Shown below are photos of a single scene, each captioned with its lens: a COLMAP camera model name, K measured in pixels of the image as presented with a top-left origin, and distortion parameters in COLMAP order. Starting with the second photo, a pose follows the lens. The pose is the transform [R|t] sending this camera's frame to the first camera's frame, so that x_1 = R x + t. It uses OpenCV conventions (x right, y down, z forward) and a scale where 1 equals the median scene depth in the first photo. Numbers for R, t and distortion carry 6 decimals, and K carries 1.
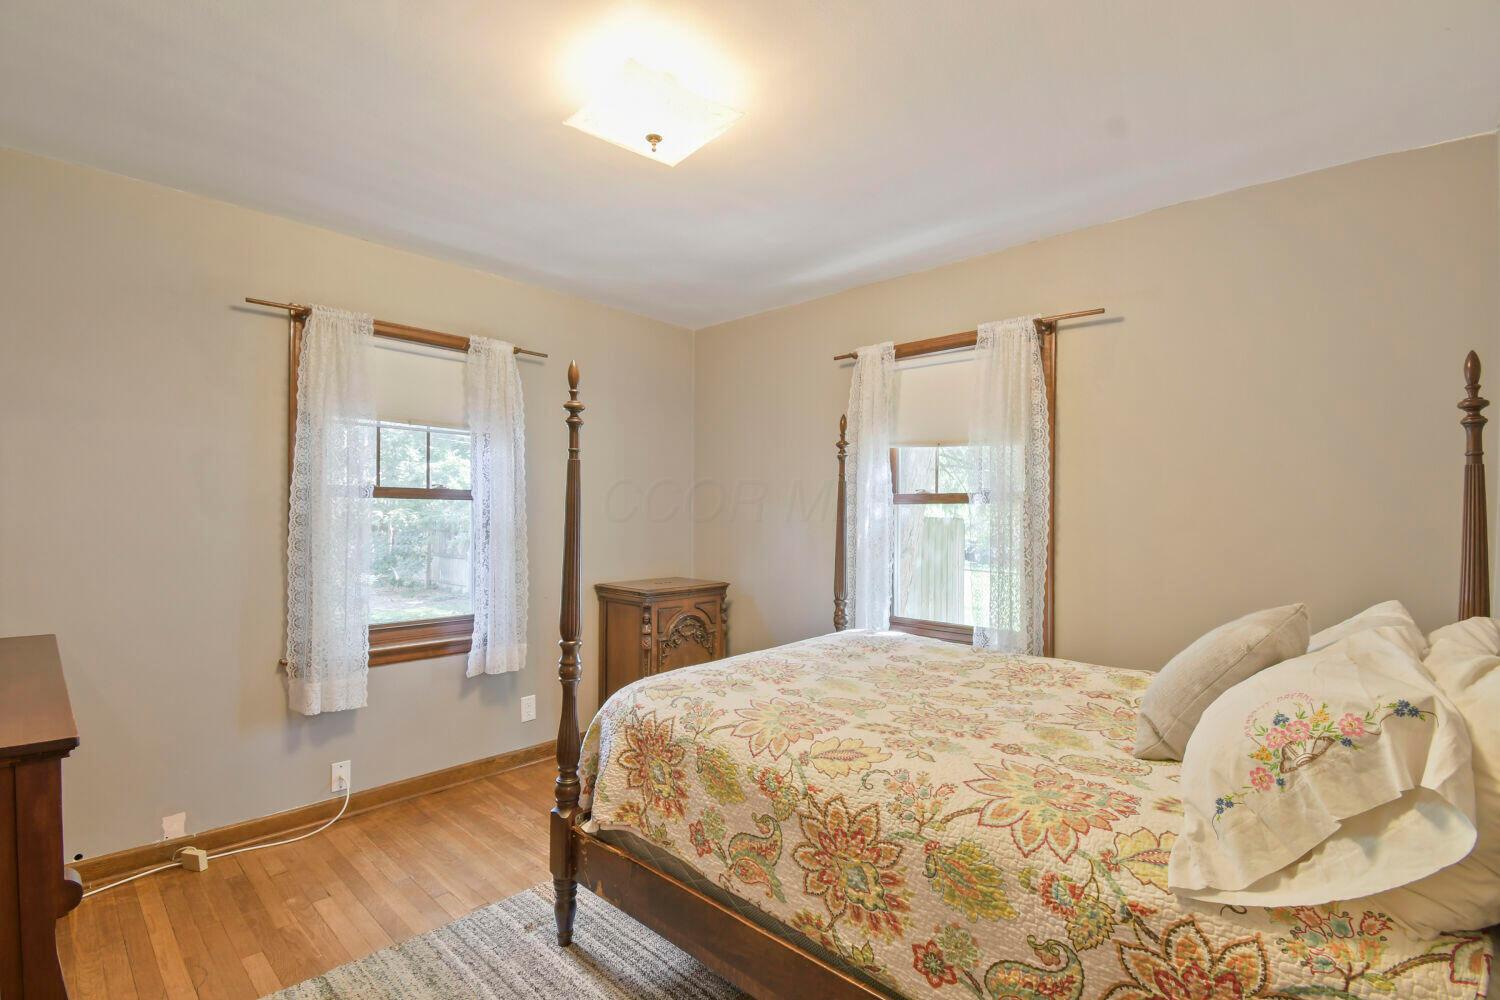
lens RADIAL K [[673.1, 0, 755.0], [0, 673.1, 509.0], [0, 0, 1]] dist [0.004935, -0.001711]
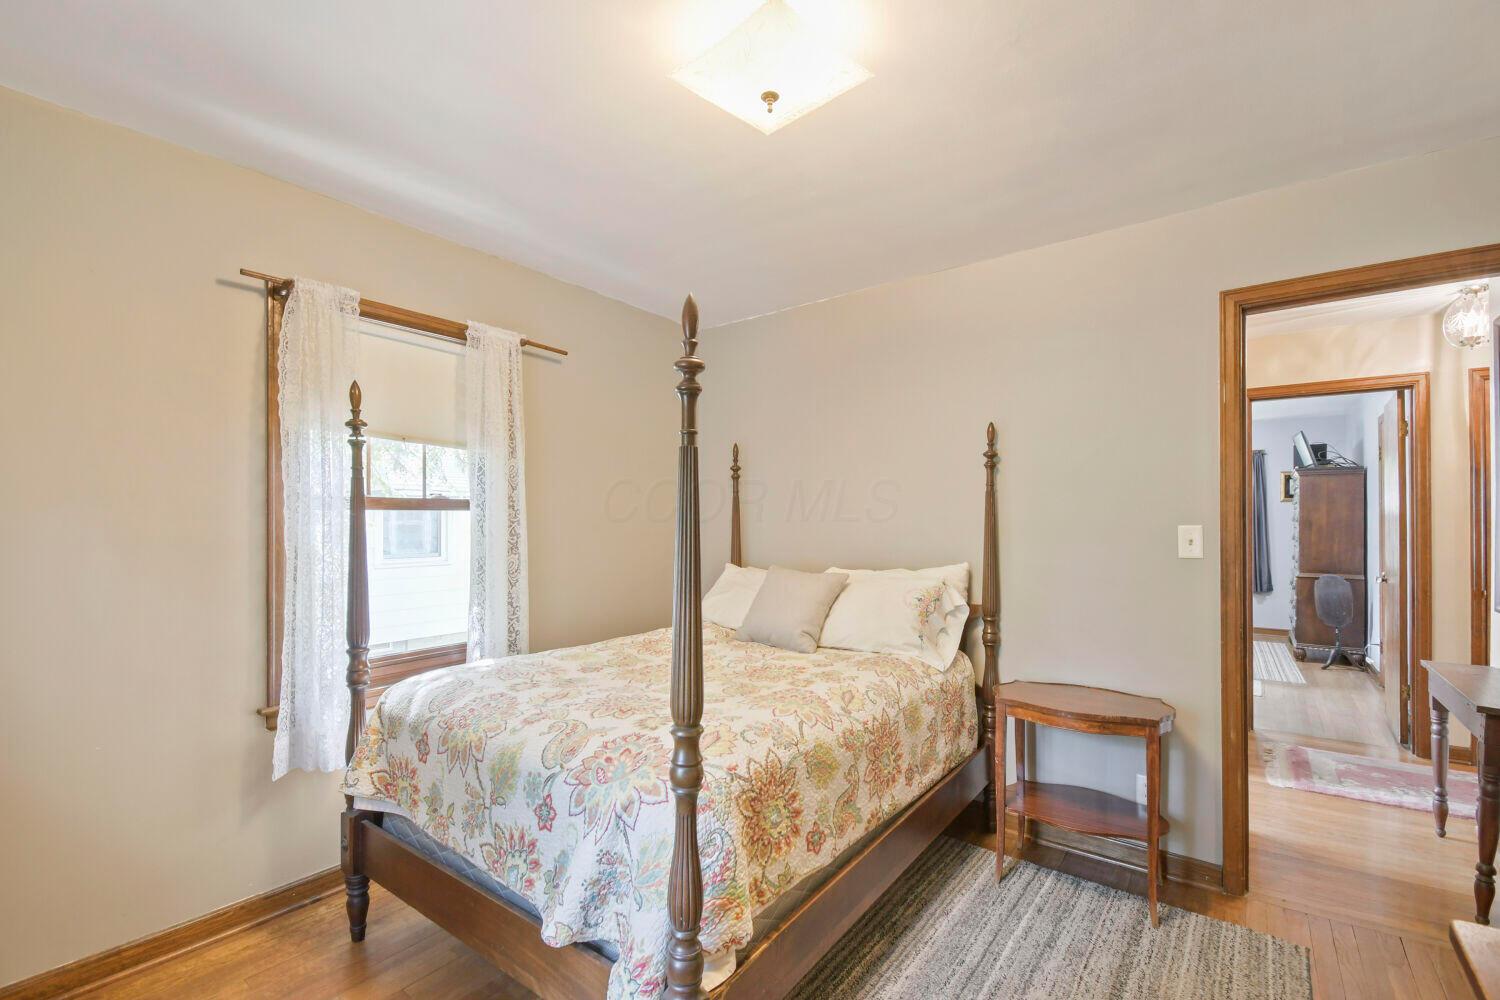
lens RADIAL K [[673.1, 0, 754.3], [0, 673.1, 509.0], [0, 0, 1]] dist [0.004935, -0.001711]
pose [[-0.110323, 0.009279, 0.993853, -1.065800], [-0.005205, 0.999937, -0.009914, -0.004797], [-0.993882, -0.006267, -0.110267, 1.169960]]
